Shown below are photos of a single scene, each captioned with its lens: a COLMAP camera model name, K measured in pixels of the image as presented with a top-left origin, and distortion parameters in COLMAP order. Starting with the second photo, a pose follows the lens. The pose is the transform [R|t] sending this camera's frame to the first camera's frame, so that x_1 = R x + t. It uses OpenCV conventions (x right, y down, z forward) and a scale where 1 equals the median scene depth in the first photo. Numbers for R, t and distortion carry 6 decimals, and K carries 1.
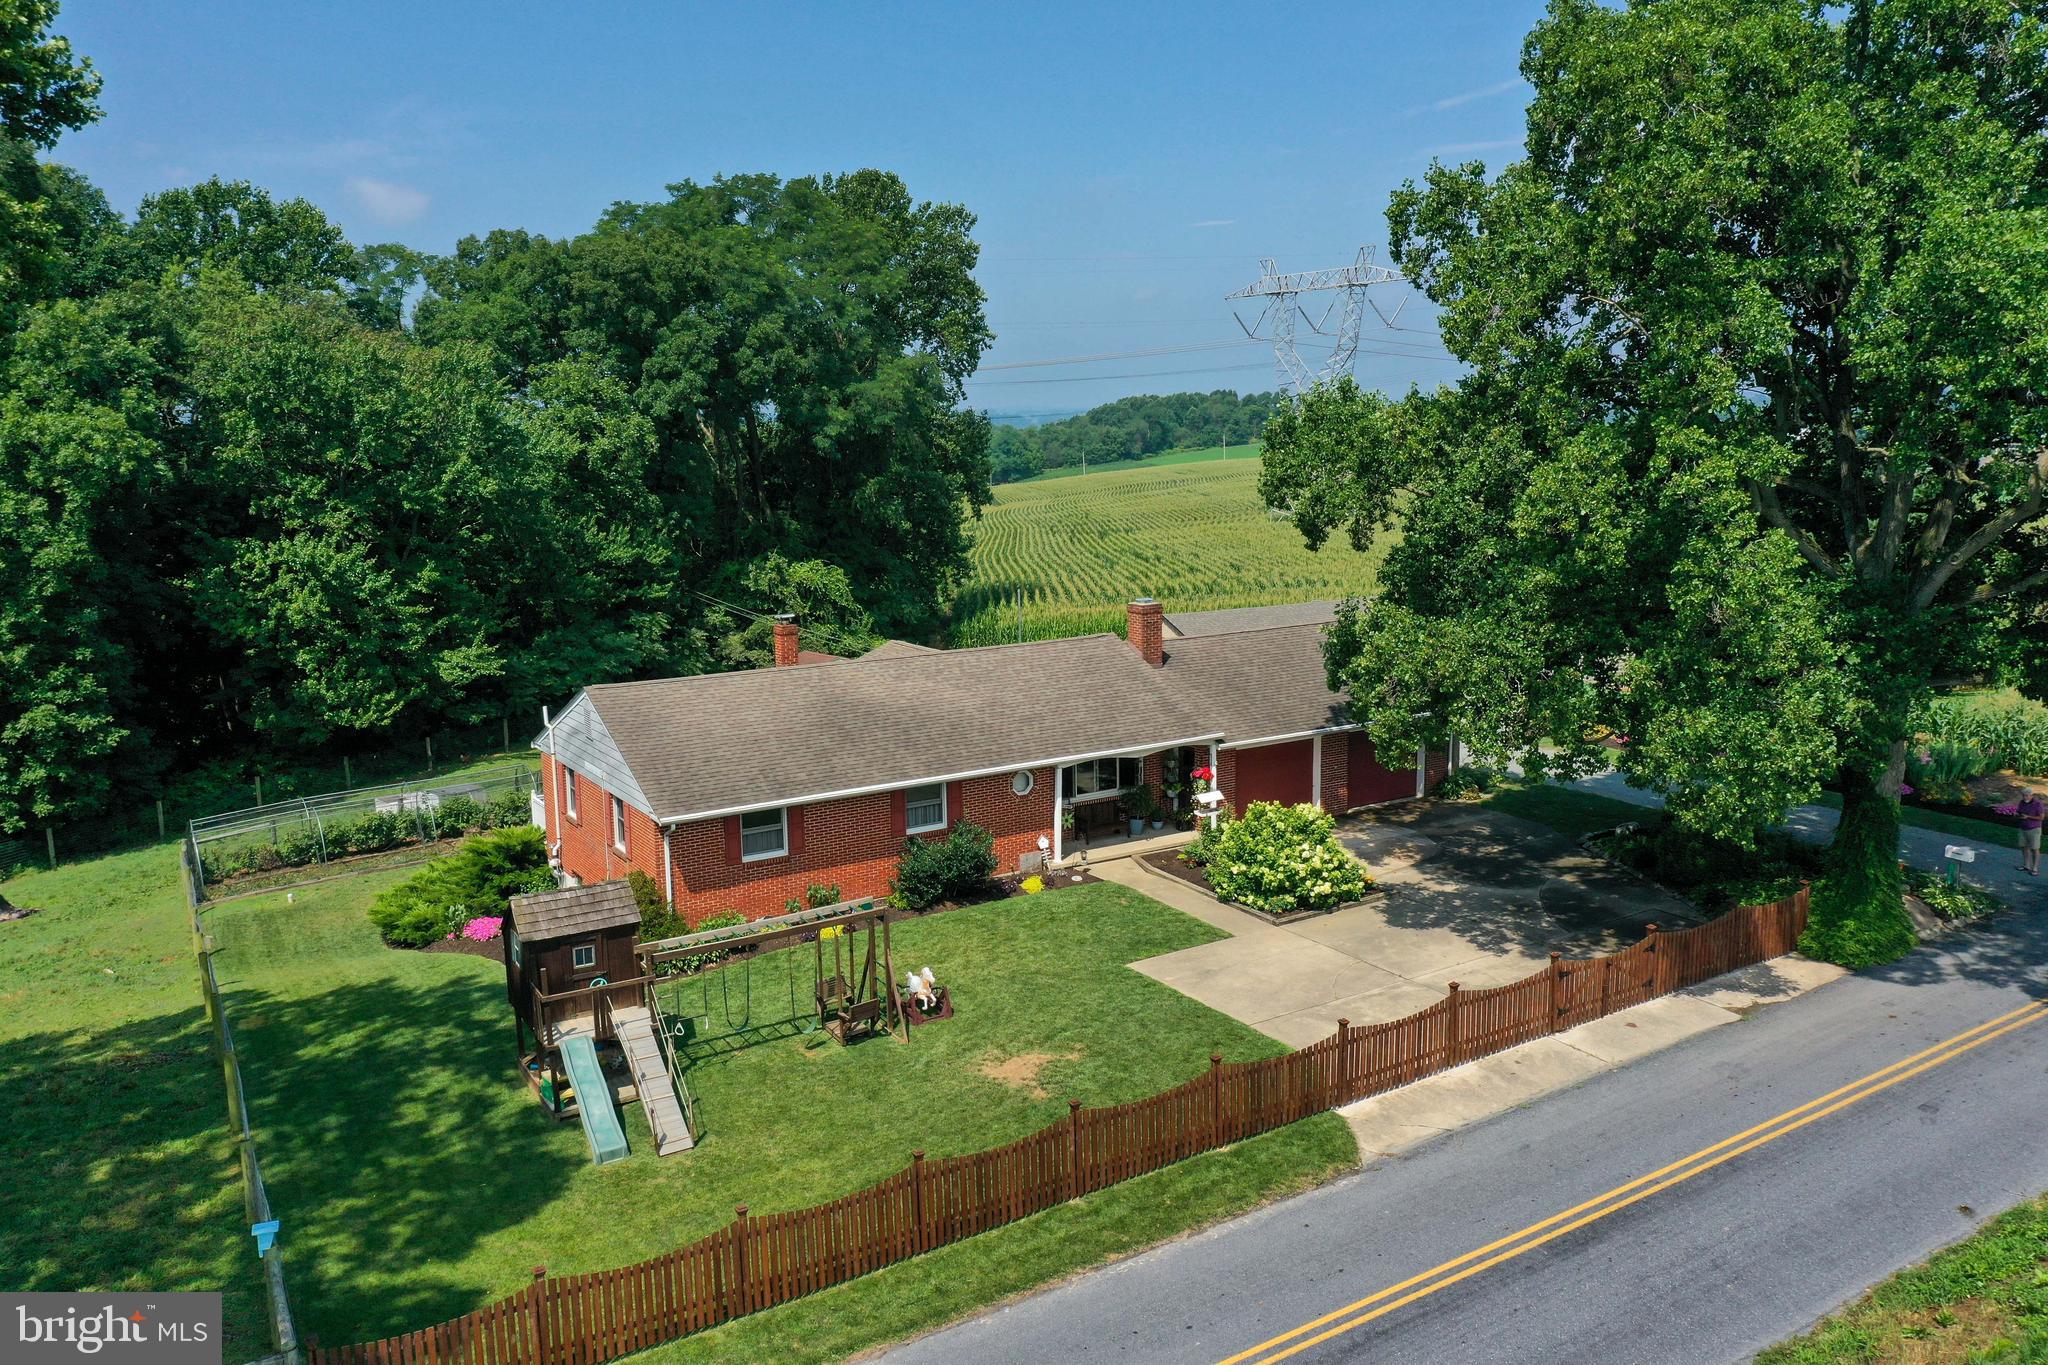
lens RADIAL K [[1605.3, 0, 1025.6], [0, 1605.3, 678.1], [0, 0, 1]] dist [-0.009261, -0.000146]
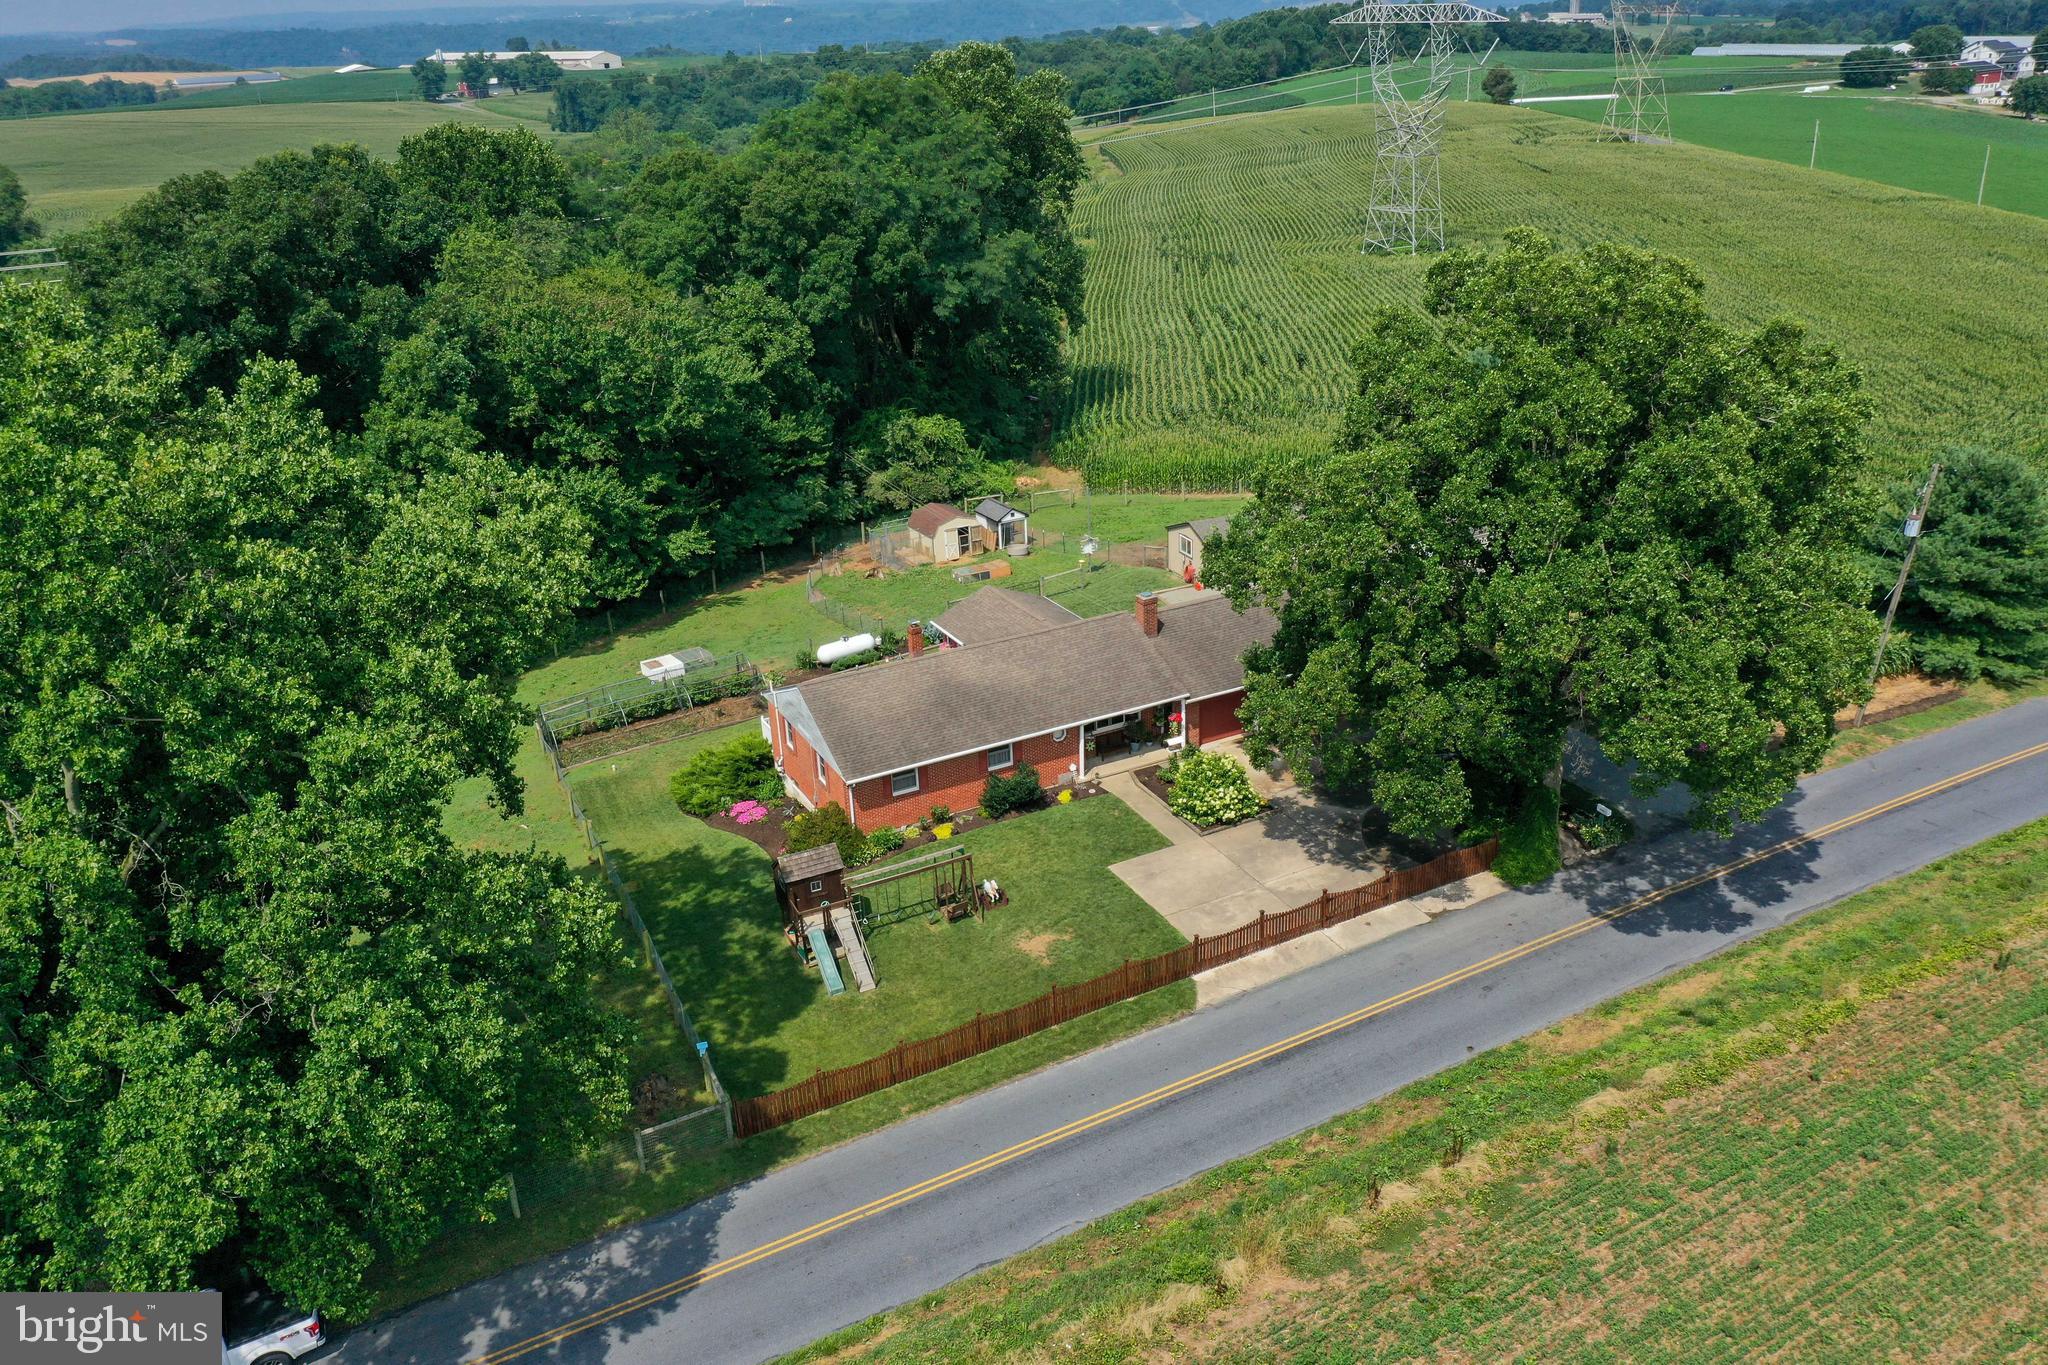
lens RADIAL K [[1605.3, 0, 1022.0], [0, 1605.3, 680.1], [0, 0, 1]] dist [-0.009261, -0.000146]
pose [[0.996289, 0.013026, -0.085080, 0.099006], [0.008135, 0.969805, 0.243747, -0.388426], [0.085686, -0.243534, 0.966100, -0.577949]]
